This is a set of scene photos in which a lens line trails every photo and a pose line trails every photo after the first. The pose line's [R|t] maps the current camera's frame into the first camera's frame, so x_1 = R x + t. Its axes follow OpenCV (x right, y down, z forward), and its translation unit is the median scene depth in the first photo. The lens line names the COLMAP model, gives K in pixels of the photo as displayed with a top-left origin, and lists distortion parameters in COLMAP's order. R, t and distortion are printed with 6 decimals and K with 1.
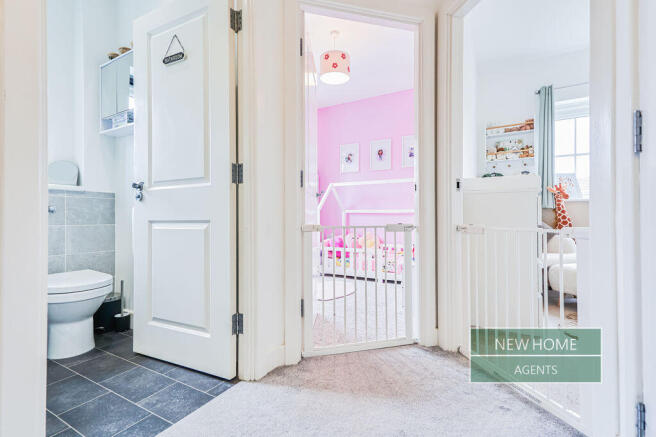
lens RADIAL K [[301.3, 0, 326.1], [0, 301.3, 219.7], [0, 0, 1]] dist [0.004531, 0.000271]
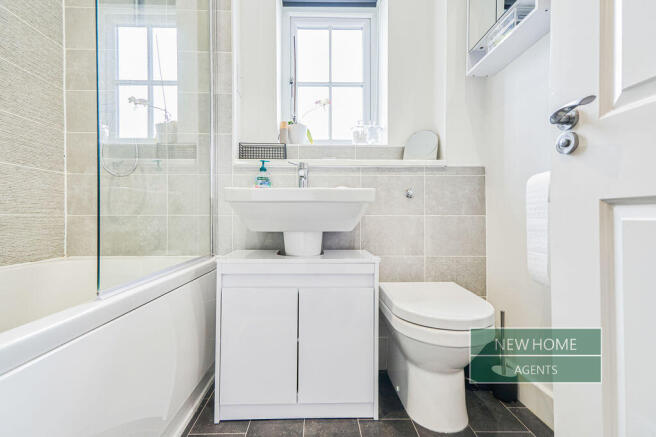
lens RADIAL K [[301.3, 0, 325.1], [0, 301.3, 217.7], [0, 0, 1]] dist [0.004531, 0.000271]
pose [[0.521246, 0.001823, -0.853405, -0.358401], [0.007243, 0.999952, 0.006560, 0.016242], [0.853376, -0.009600, 0.521208, 0.407190]]
